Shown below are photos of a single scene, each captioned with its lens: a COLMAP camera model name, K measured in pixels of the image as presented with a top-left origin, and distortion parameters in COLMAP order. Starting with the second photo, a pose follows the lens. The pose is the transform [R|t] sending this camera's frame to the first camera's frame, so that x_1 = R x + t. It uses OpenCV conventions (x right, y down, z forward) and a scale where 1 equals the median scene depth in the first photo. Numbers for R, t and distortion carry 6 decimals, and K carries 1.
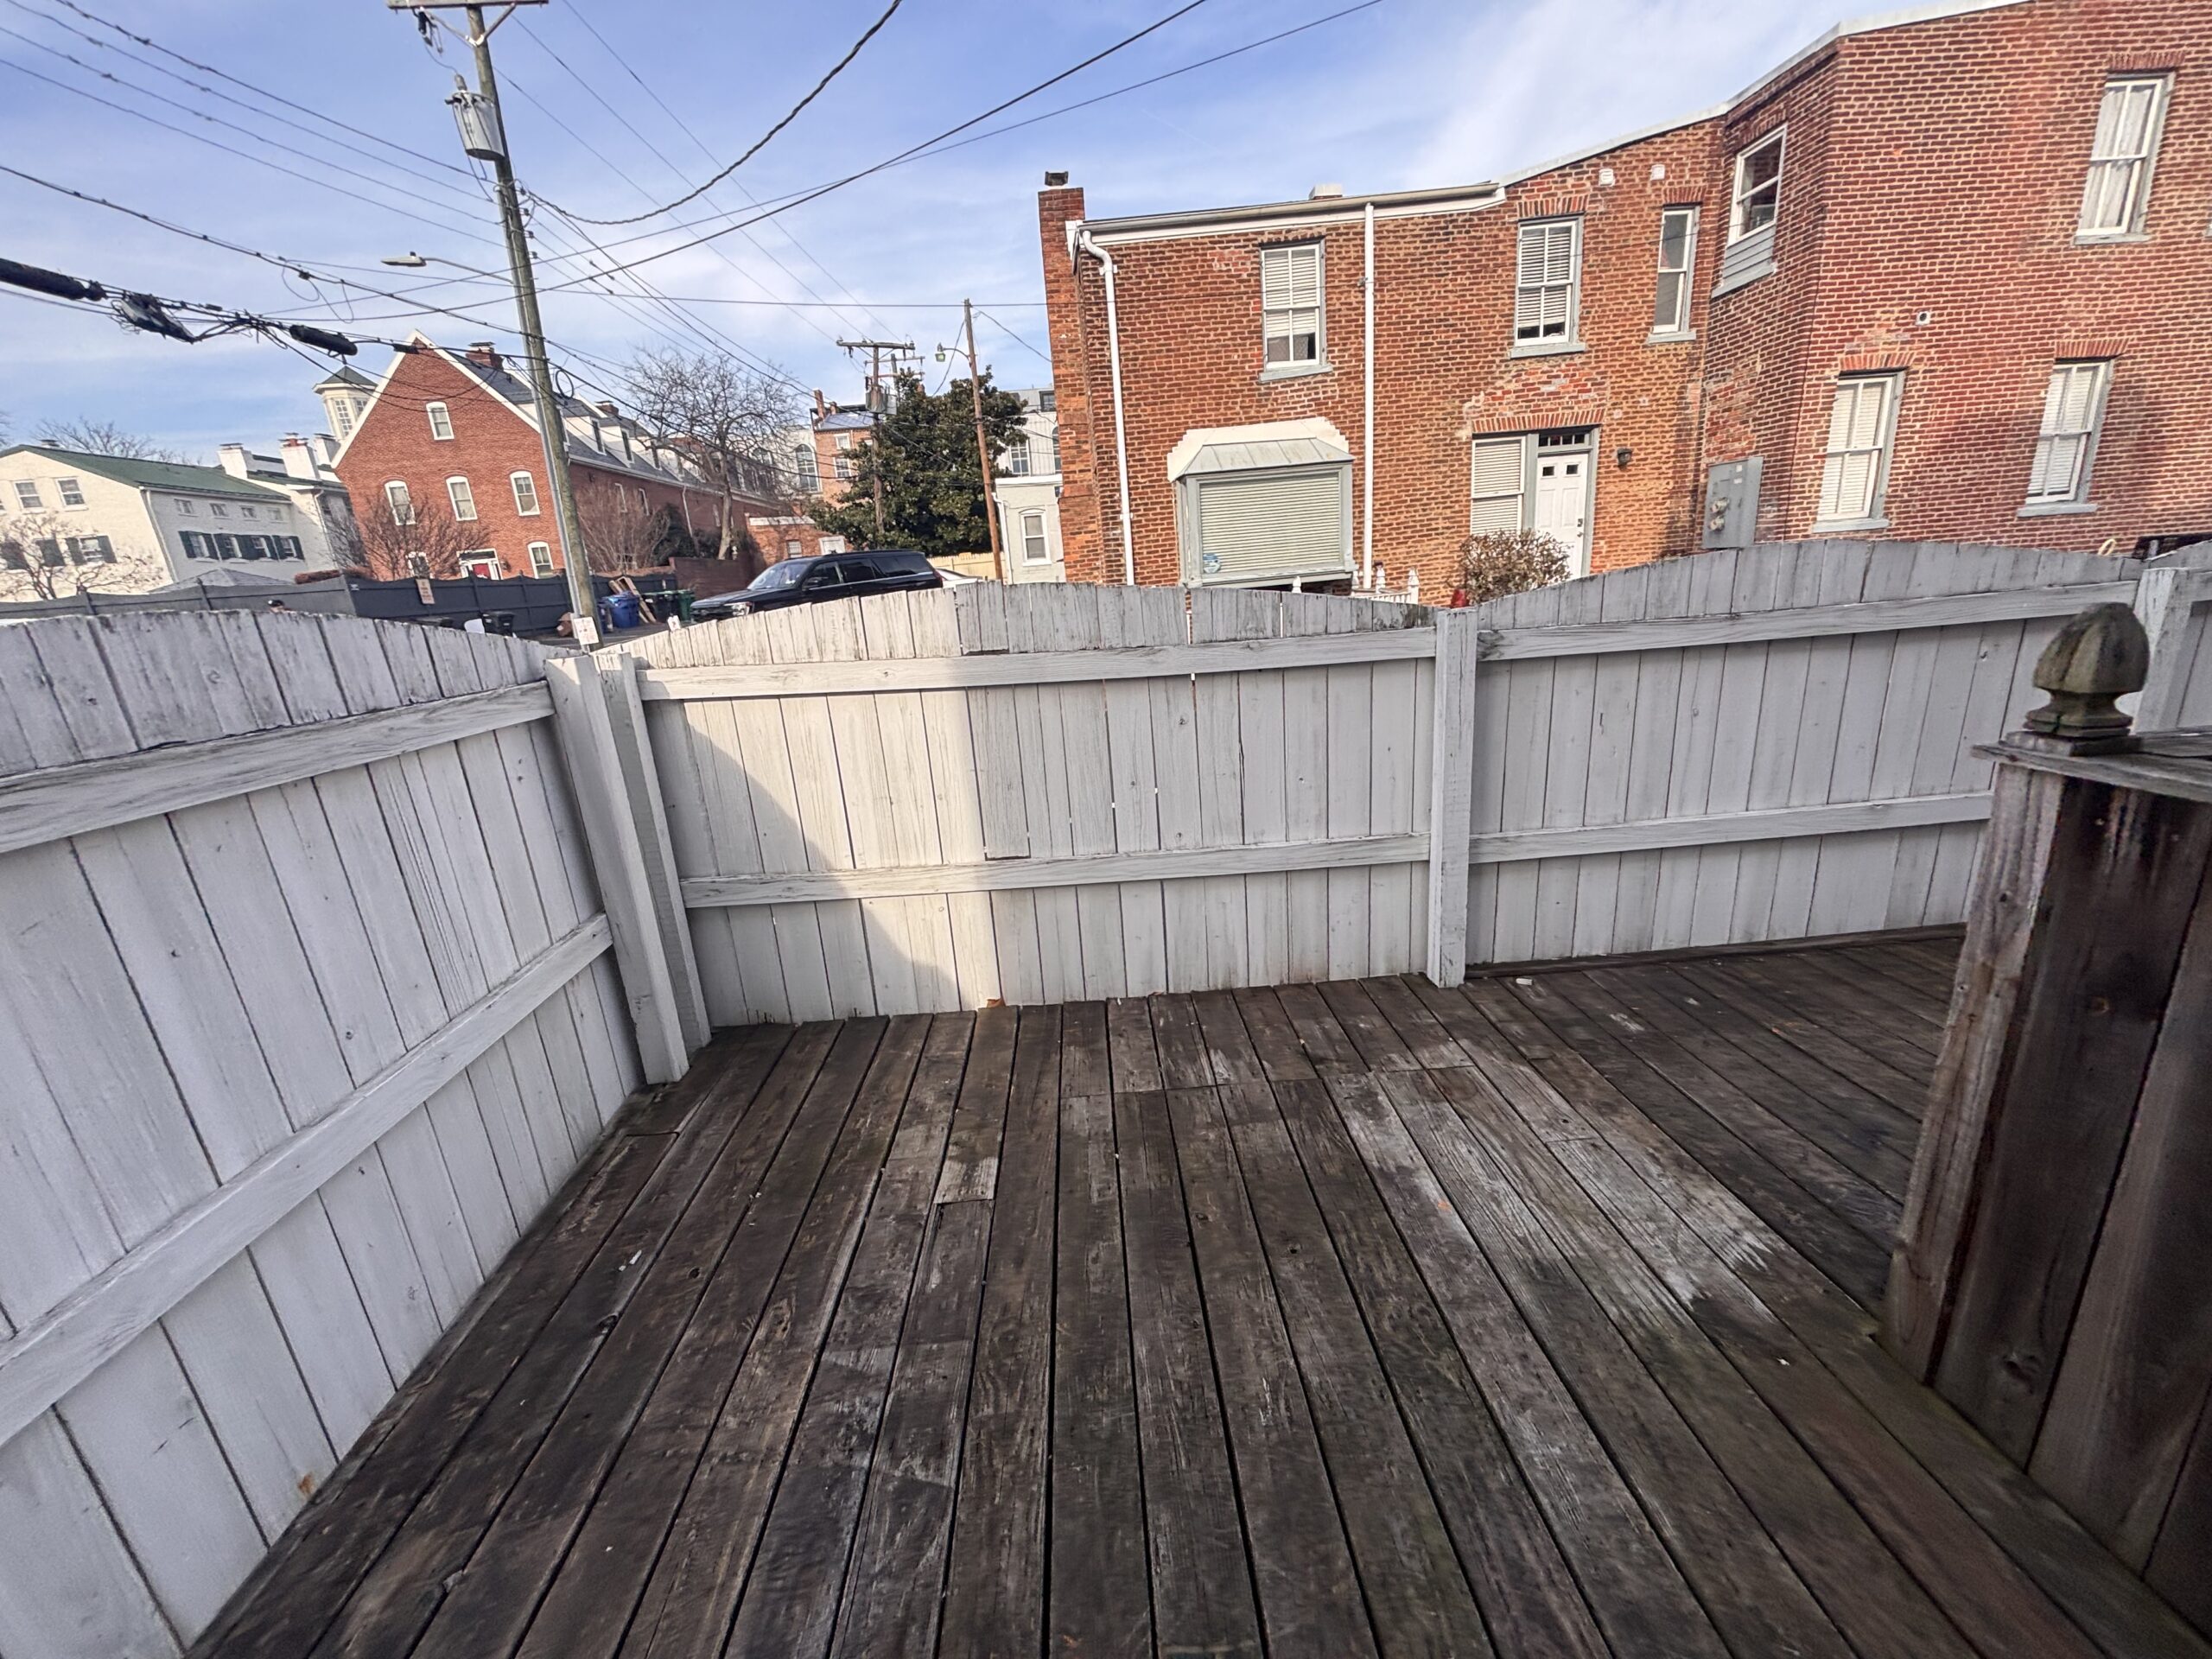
lens RADIAL K [[883.4, 0, 1096.9], [0, 883.4, 828.6], [0, 0, 1]] dist [0.005116, -0.001721]
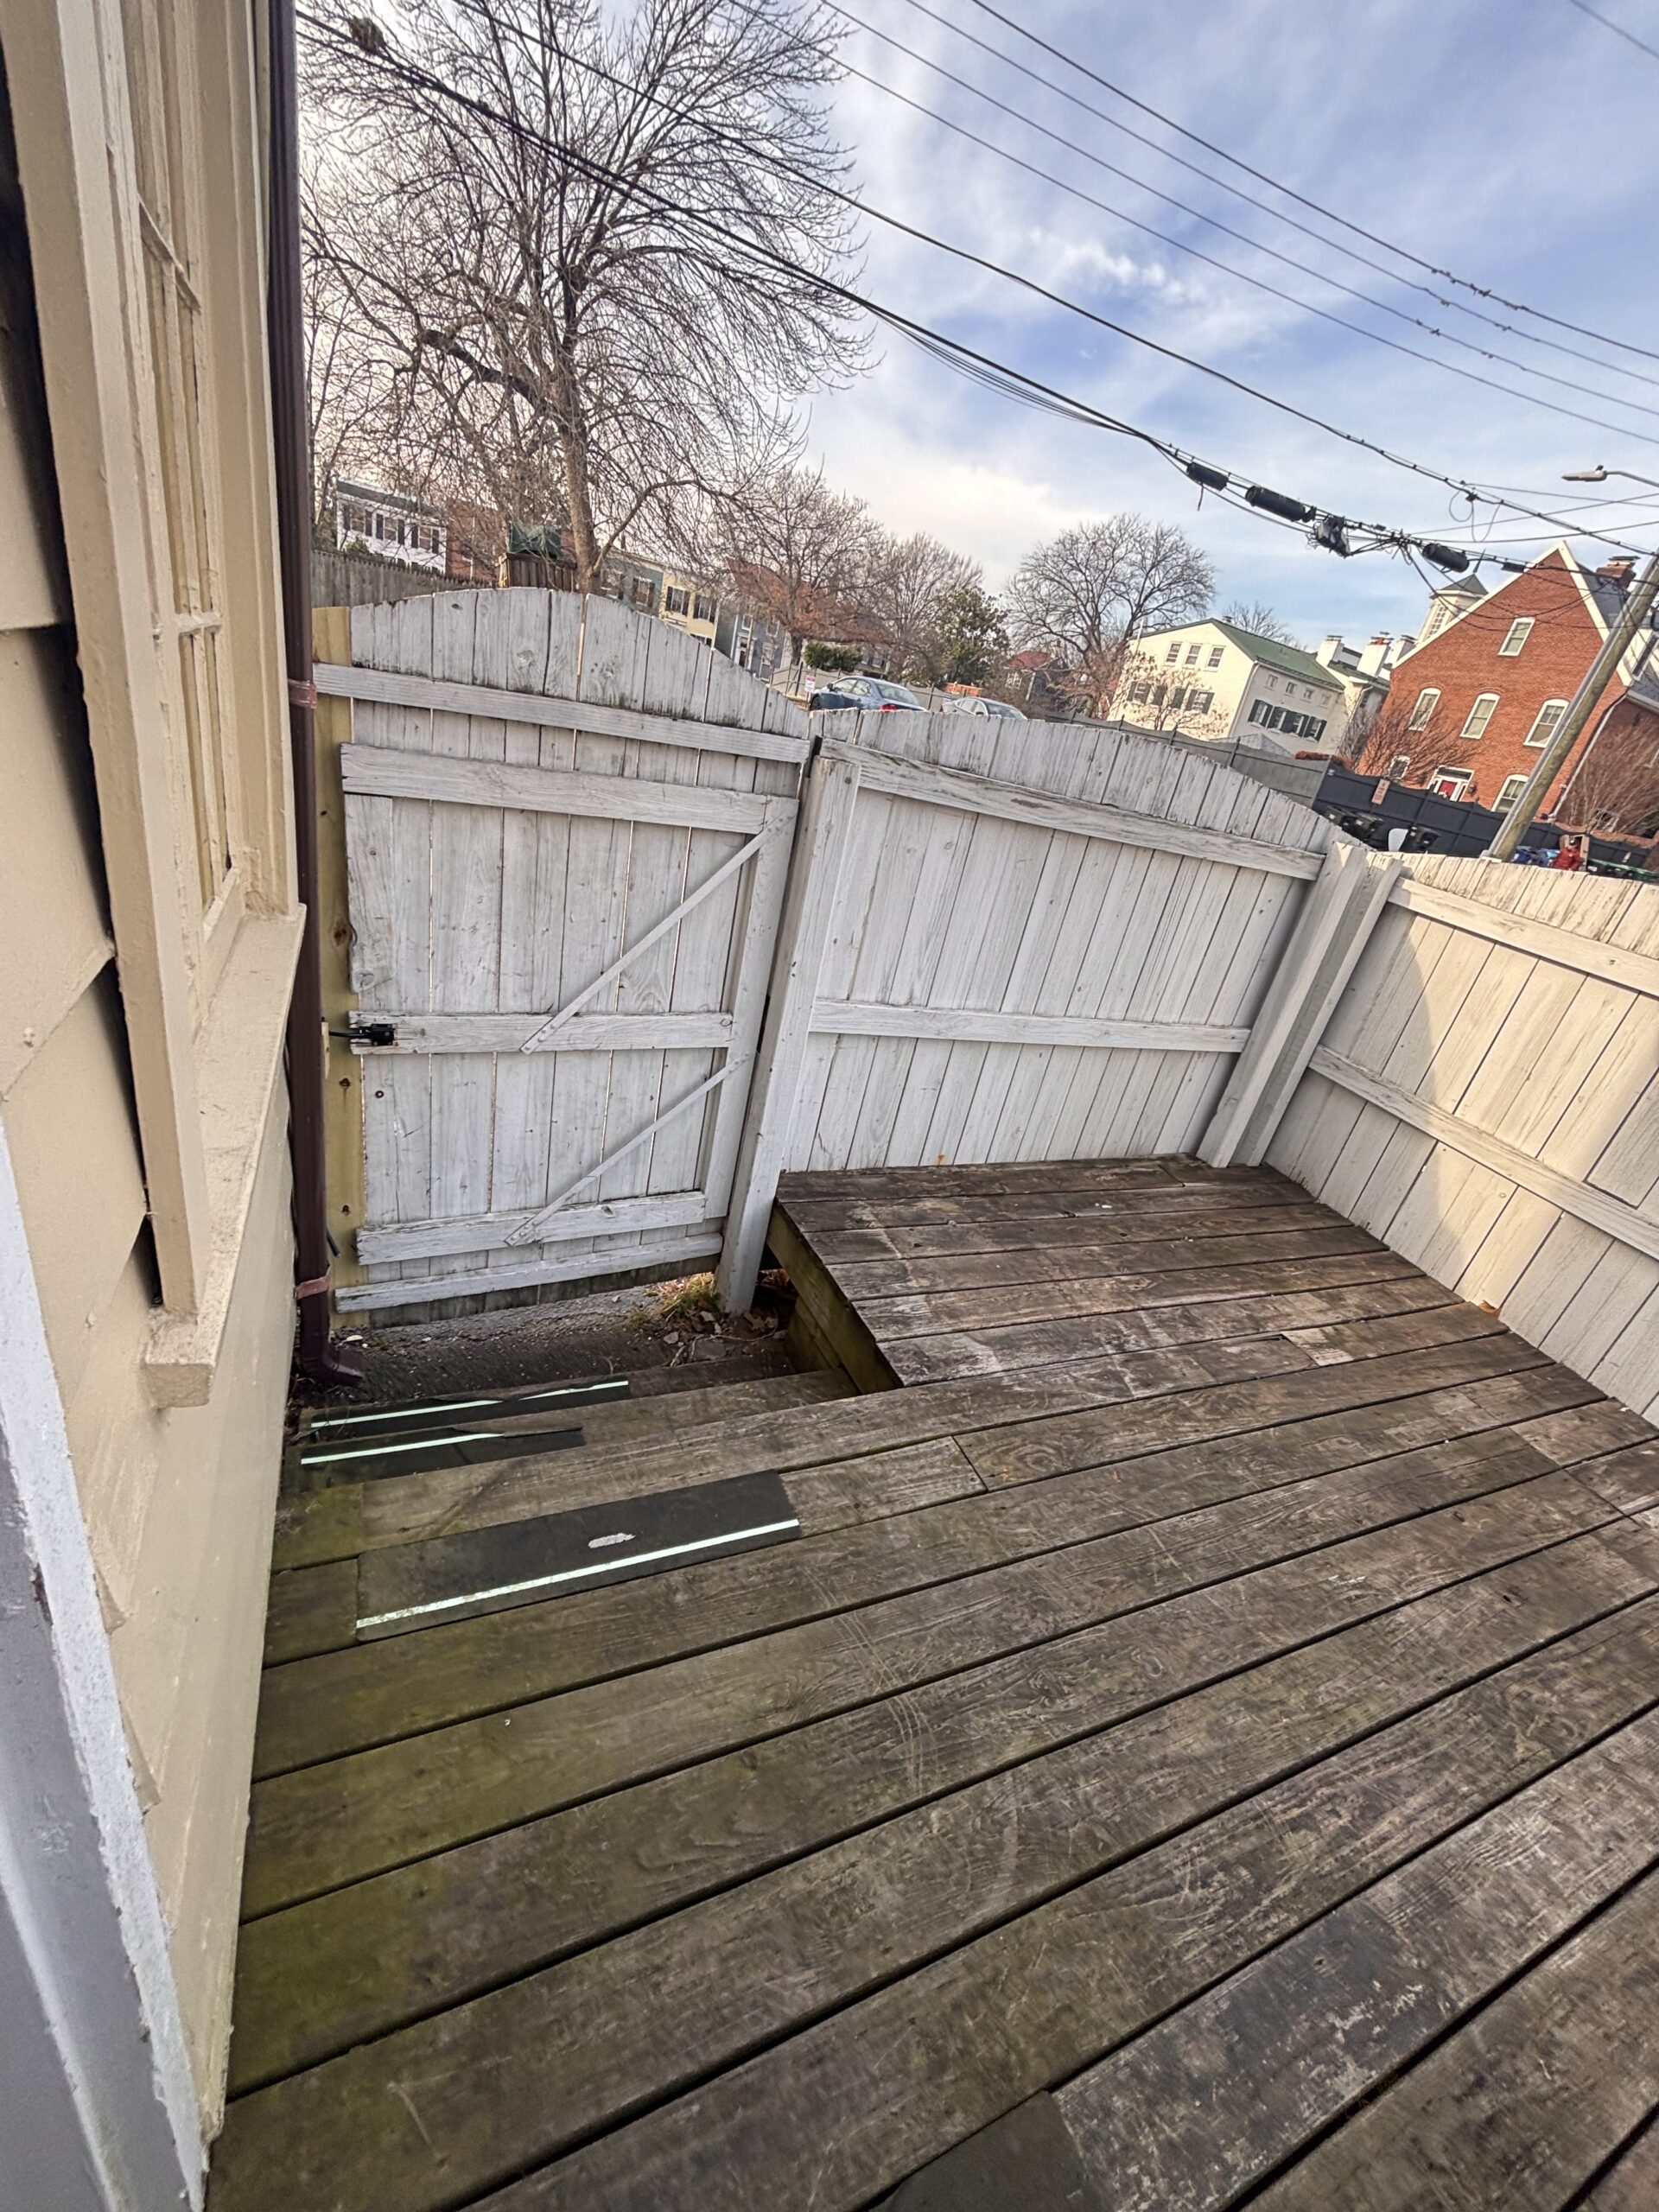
lens RADIAL K [[883.4, 0, 830.4], [0, 883.4, 1099.2], [0, 0, 1]] dist [0.005116, -0.001721]
pose [[0.353955, 0.524448, -0.774384, 0.272165], [-0.483385, 0.811405, 0.328574, 0.041653], [0.800659, 0.258025, 0.540711, -0.177693]]
